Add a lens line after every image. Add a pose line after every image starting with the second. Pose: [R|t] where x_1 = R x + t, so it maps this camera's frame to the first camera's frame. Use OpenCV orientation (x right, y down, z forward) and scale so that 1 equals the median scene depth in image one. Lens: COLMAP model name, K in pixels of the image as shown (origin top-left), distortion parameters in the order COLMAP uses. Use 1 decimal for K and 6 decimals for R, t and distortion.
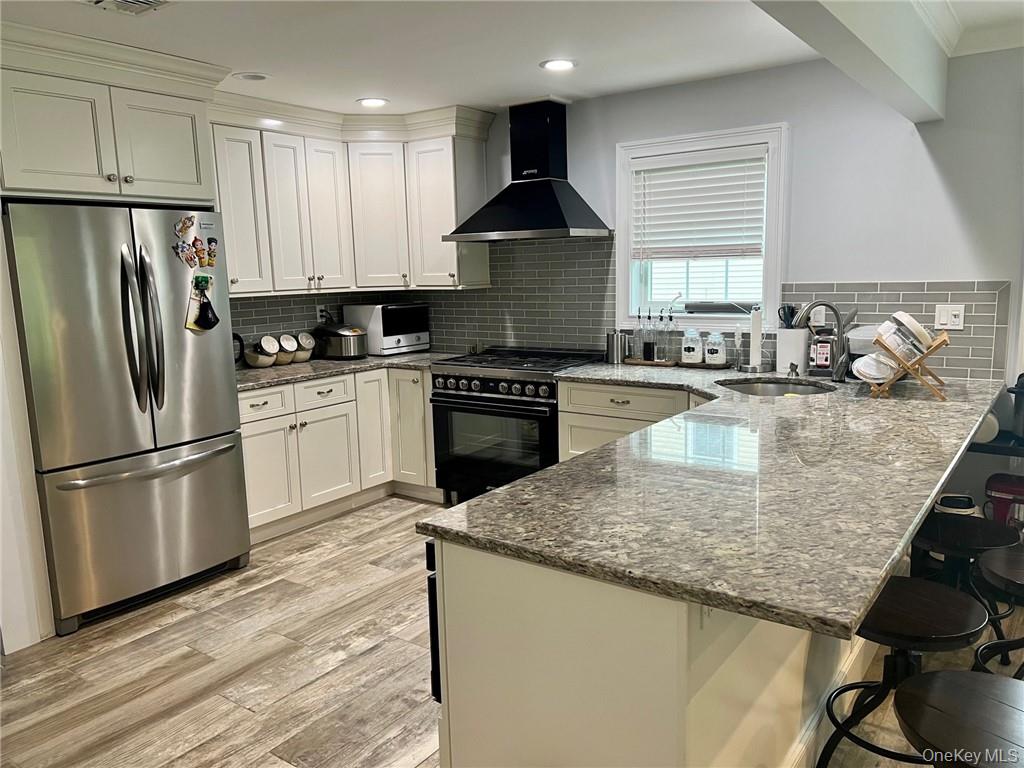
lens RADIAL K [[770.0, 0, 516.5], [0, 770.0, 390.0], [0, 0, 1]] dist [0.044658, -0.046044]
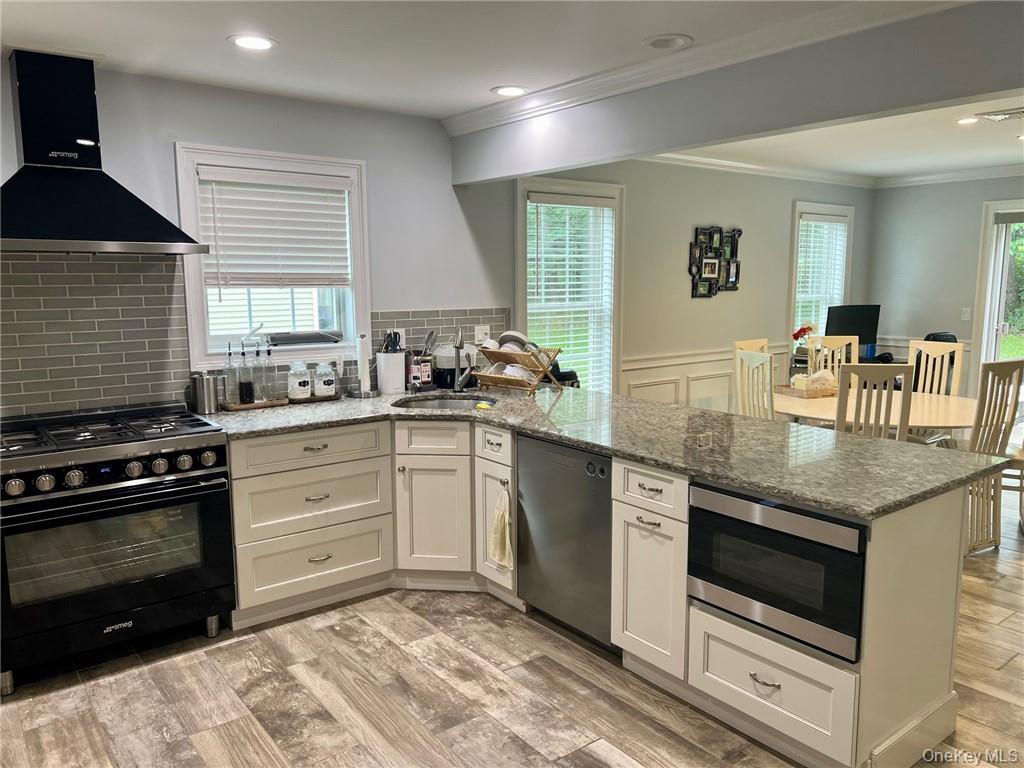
lens RADIAL K [[770.0, 0, 516.4], [0, 770.0, 379.6], [0, 0, 1]] dist [0.044658, -0.046044]
pose [[0.278155, -0.099177, 0.955402, -0.589597], [0.148019, 0.987200, 0.059384, -0.074618], [-0.949063, 0.124899, 0.289274, 0.487796]]
